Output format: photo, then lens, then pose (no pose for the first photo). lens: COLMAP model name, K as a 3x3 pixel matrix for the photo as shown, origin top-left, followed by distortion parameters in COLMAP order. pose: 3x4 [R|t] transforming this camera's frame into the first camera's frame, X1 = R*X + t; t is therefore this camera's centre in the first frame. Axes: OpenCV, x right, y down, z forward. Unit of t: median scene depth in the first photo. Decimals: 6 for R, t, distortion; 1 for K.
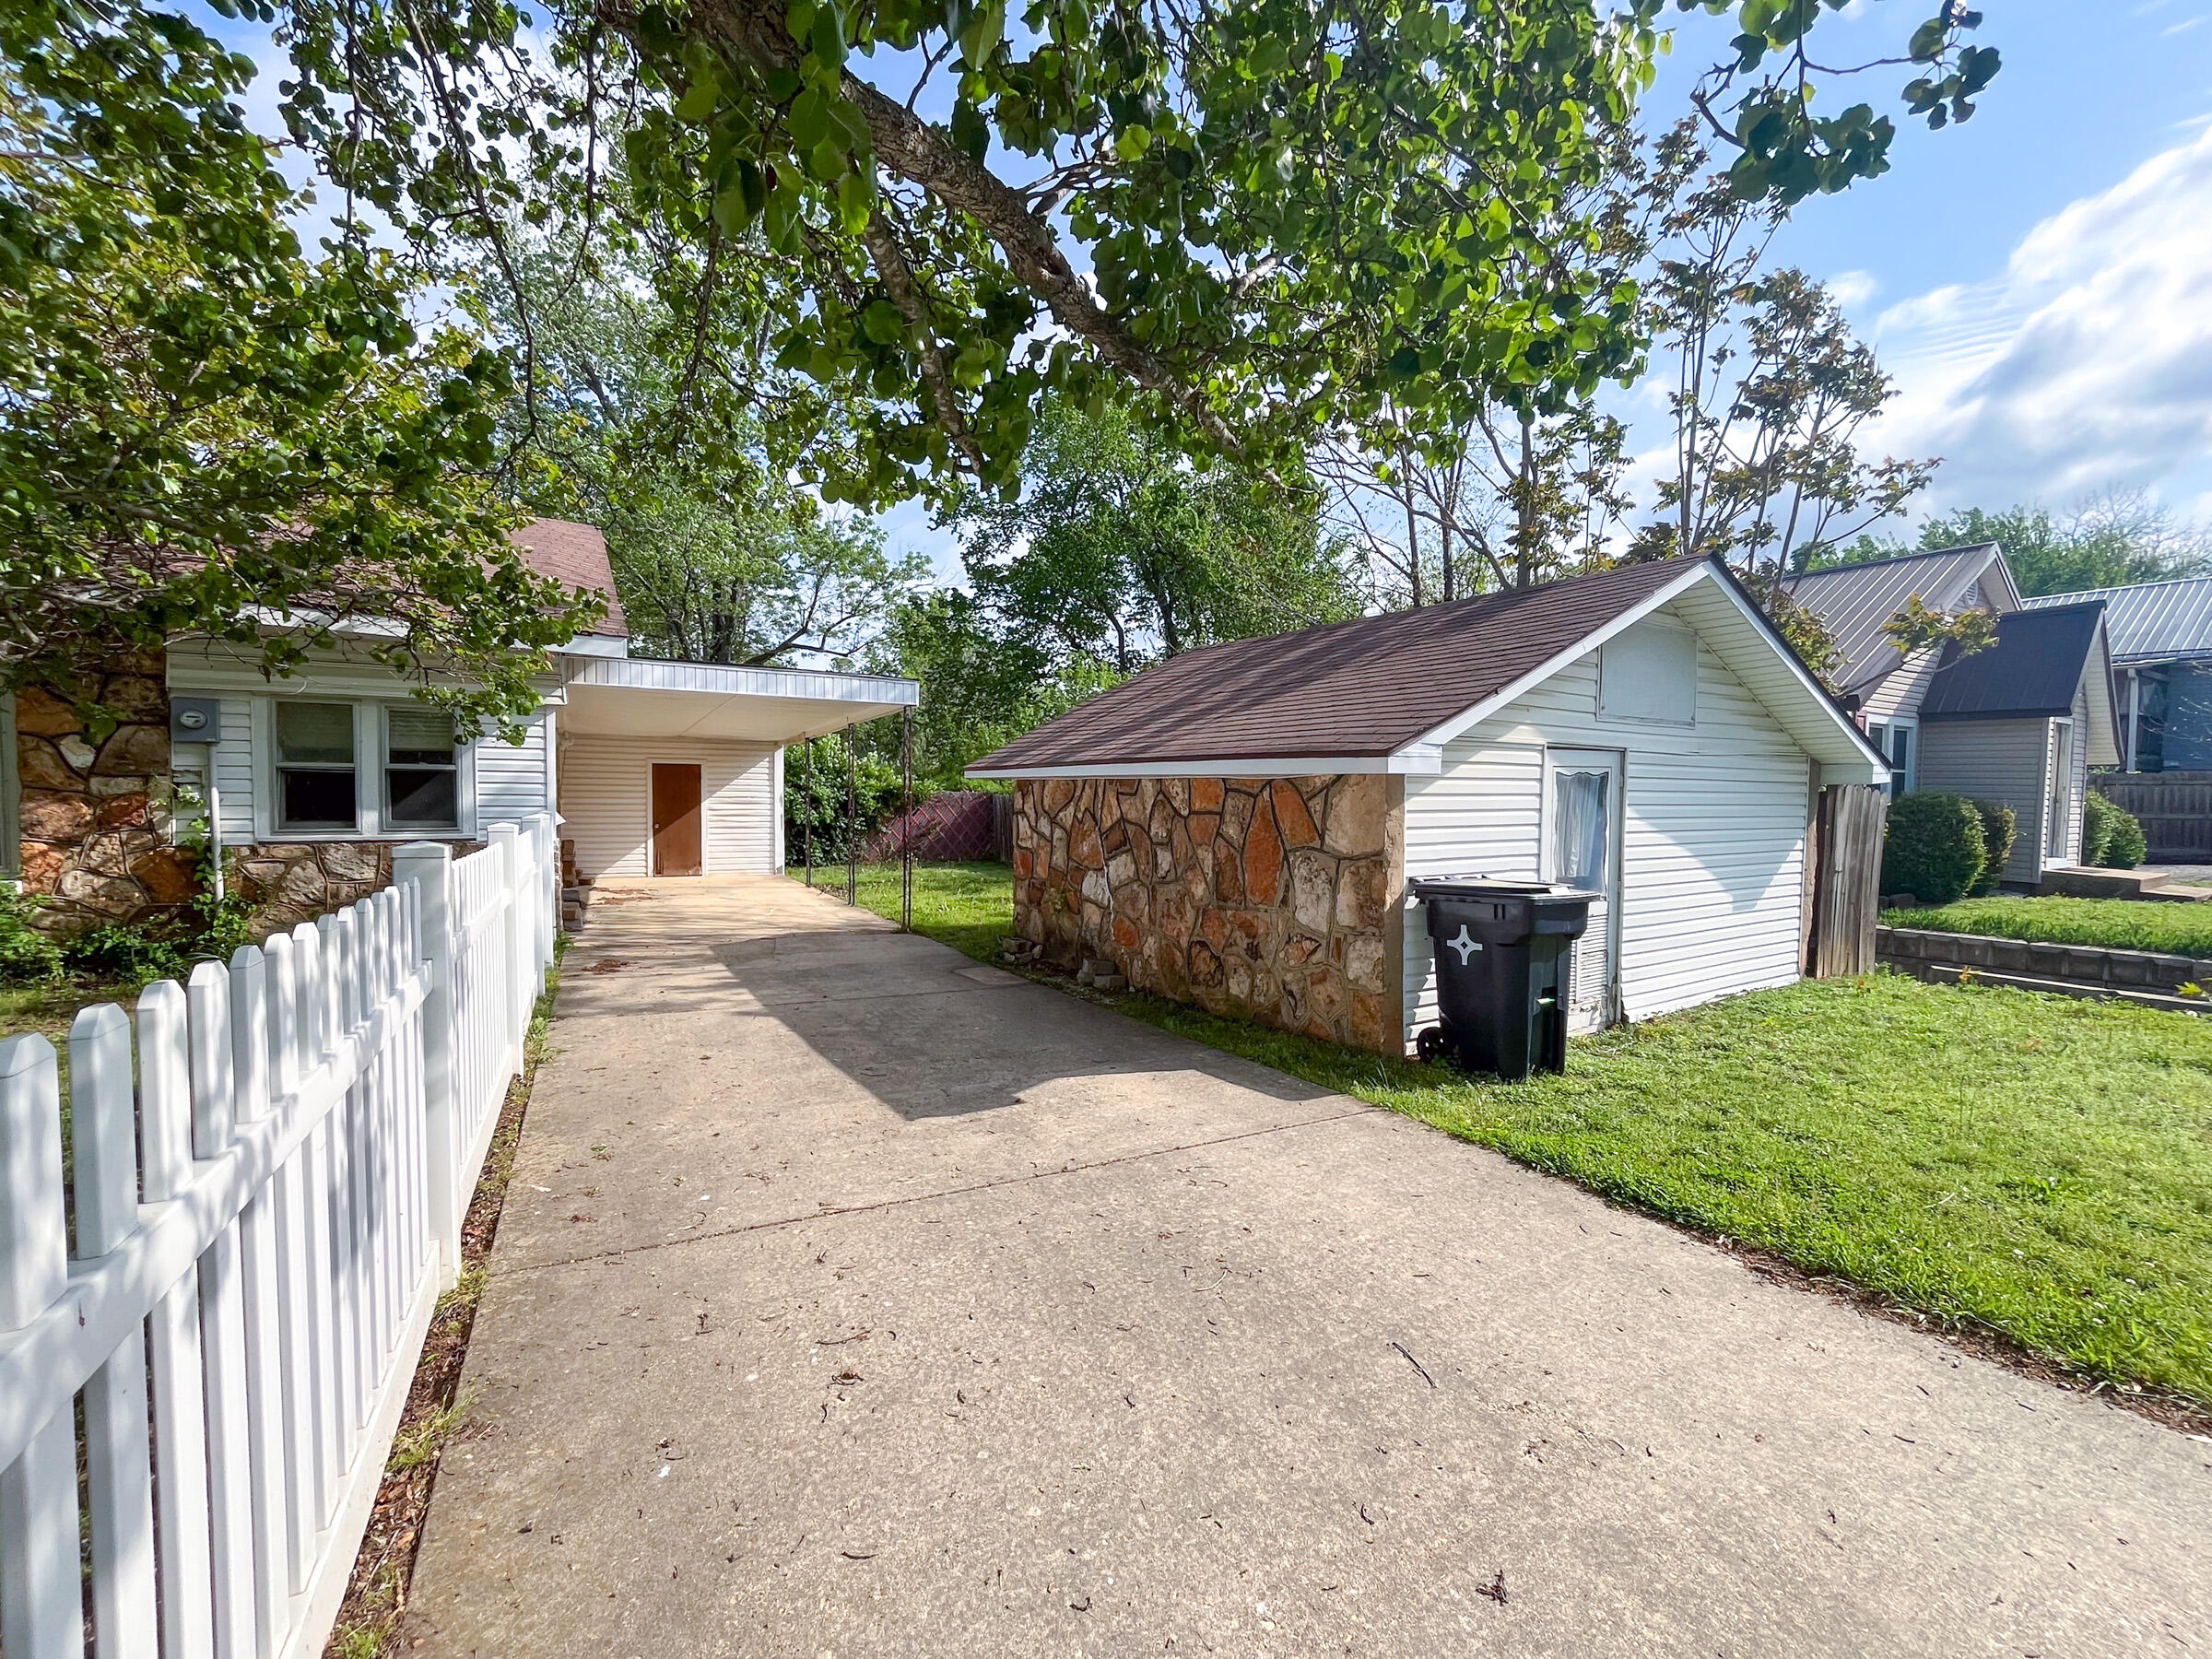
lens RADIAL K [[930.0, 0, 1099.3], [0, 930.0, 836.9], [0, 0, 1]] dist [-0.017208, 0.004376]
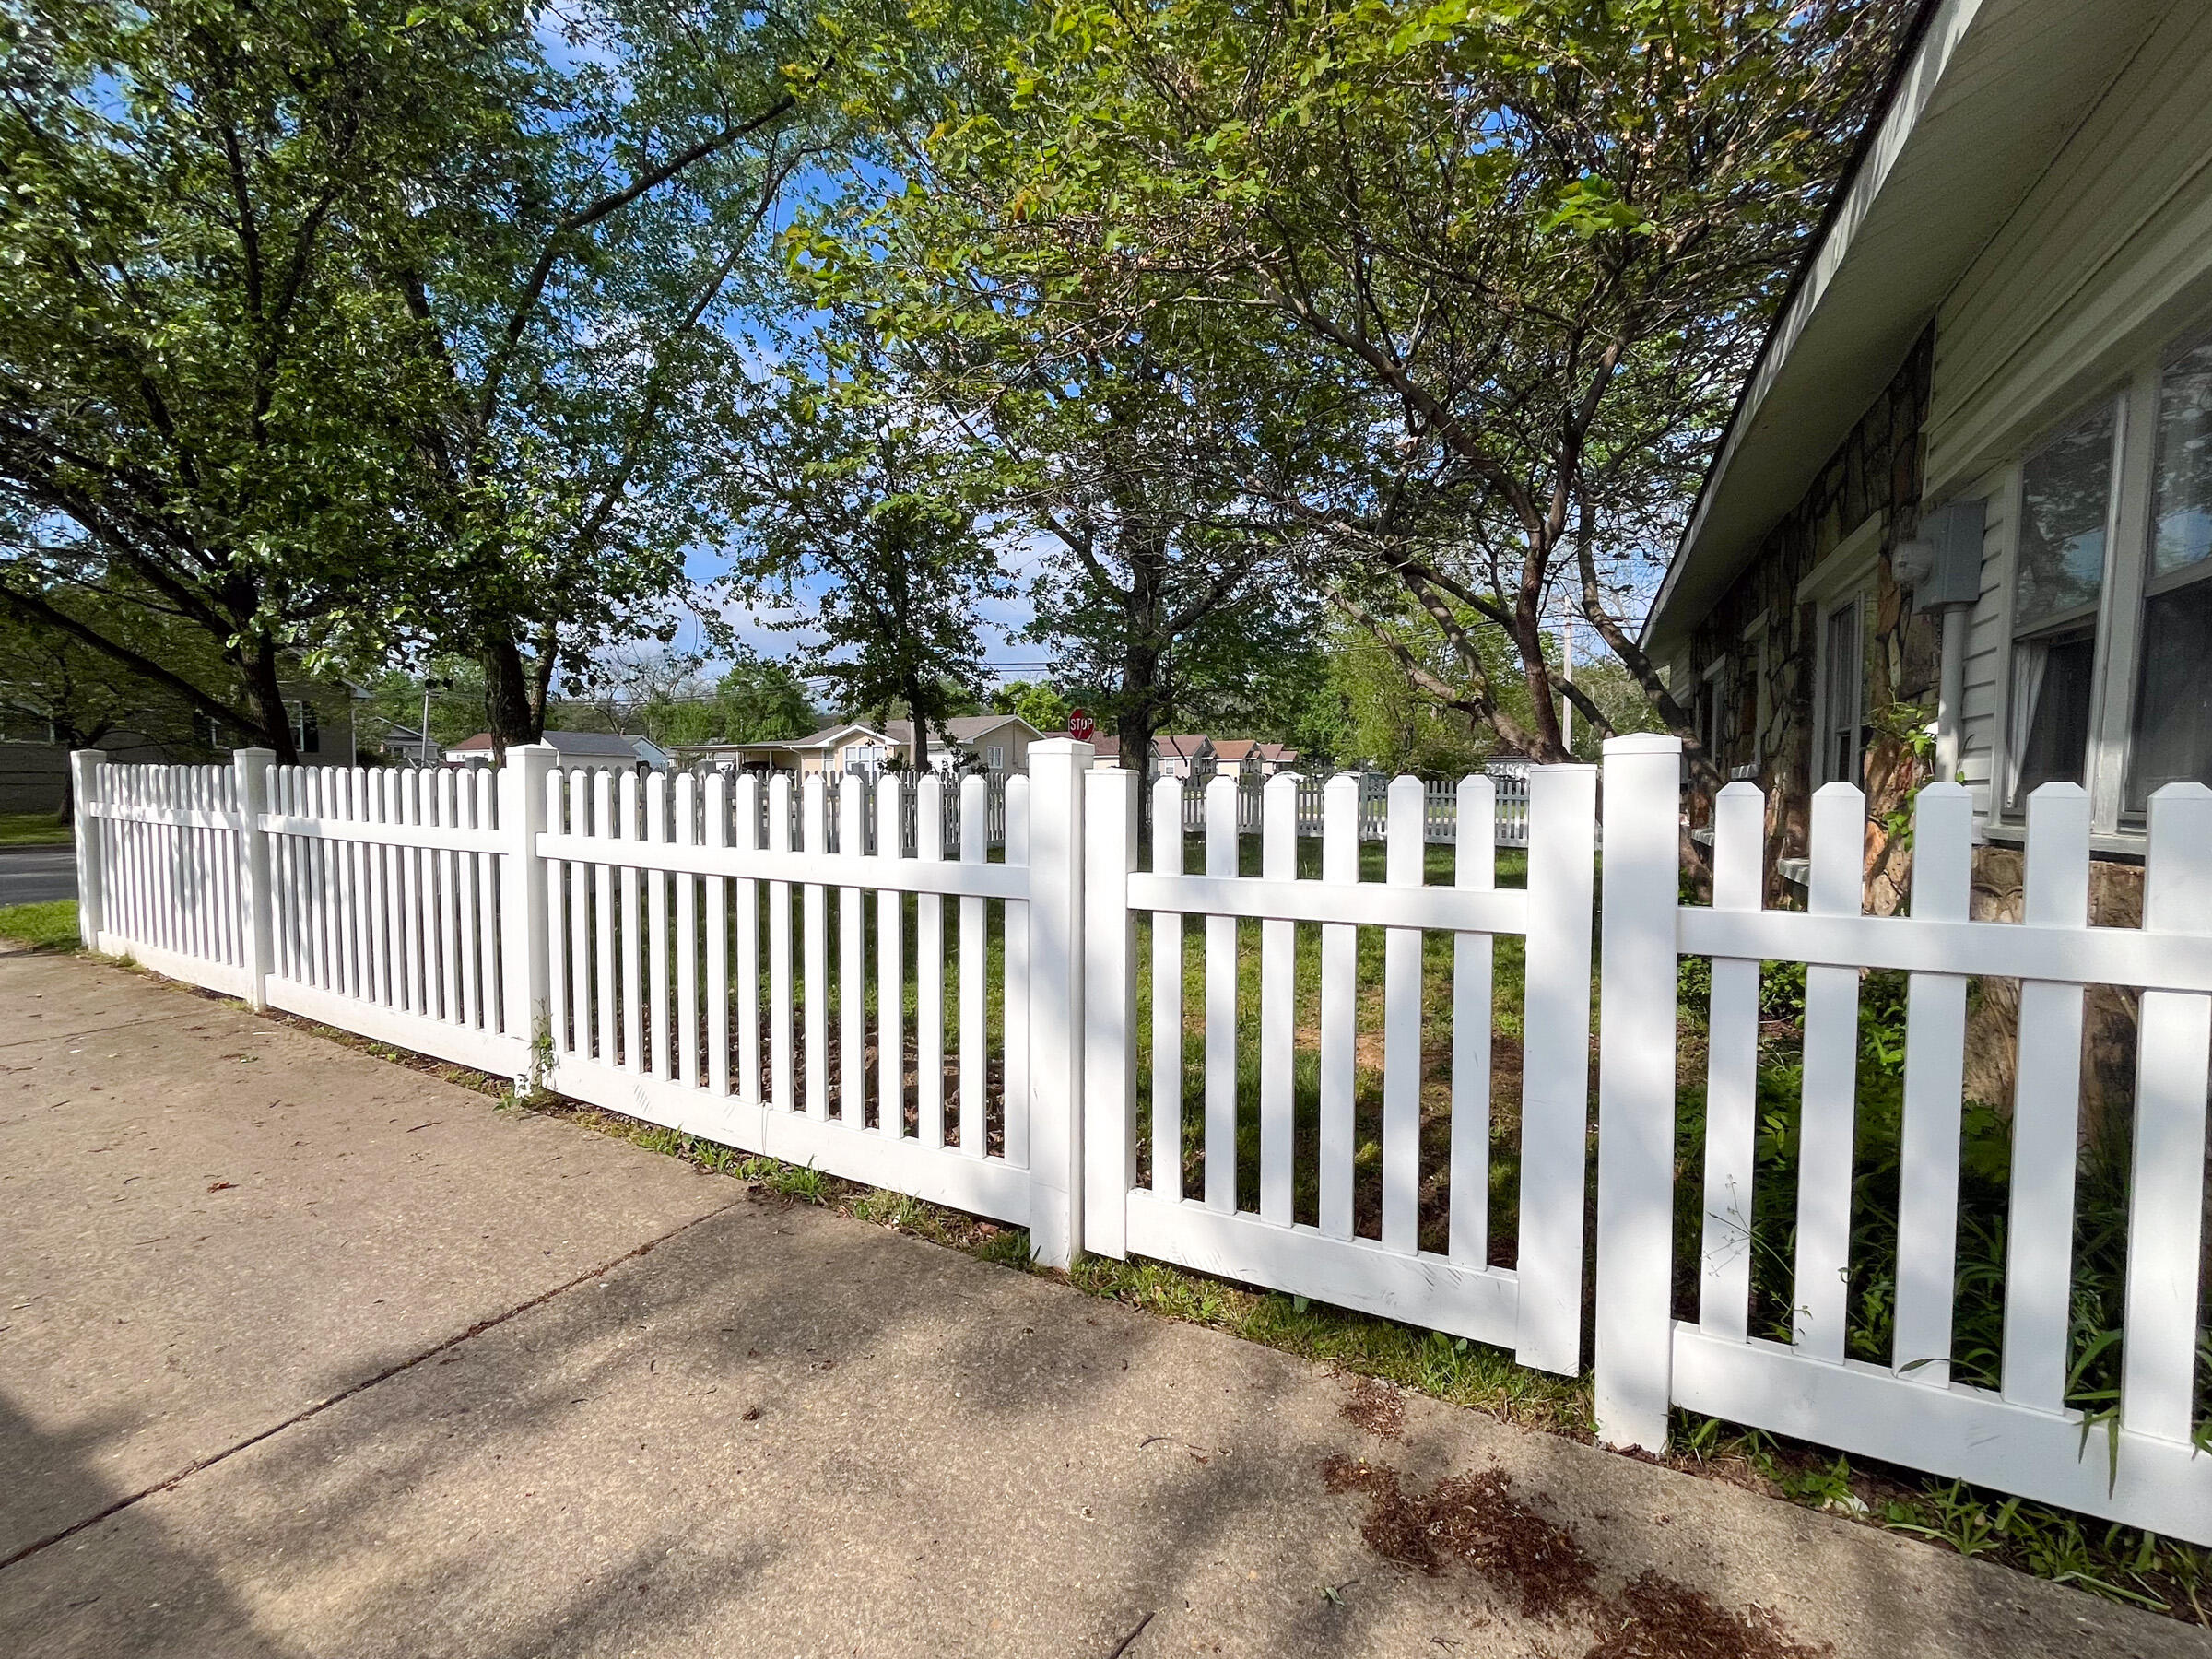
lens RADIAL K [[930.0, 0, 1106.2], [0, 930.0, 829.6], [0, 0, 1]] dist [-0.017208, 0.004376]
pose [[-0.836581, 0.010928, -0.547734, -0.564001], [-0.040867, 0.995771, 0.082285, -0.030878], [0.546317, 0.091223, -0.832596, 1.699166]]
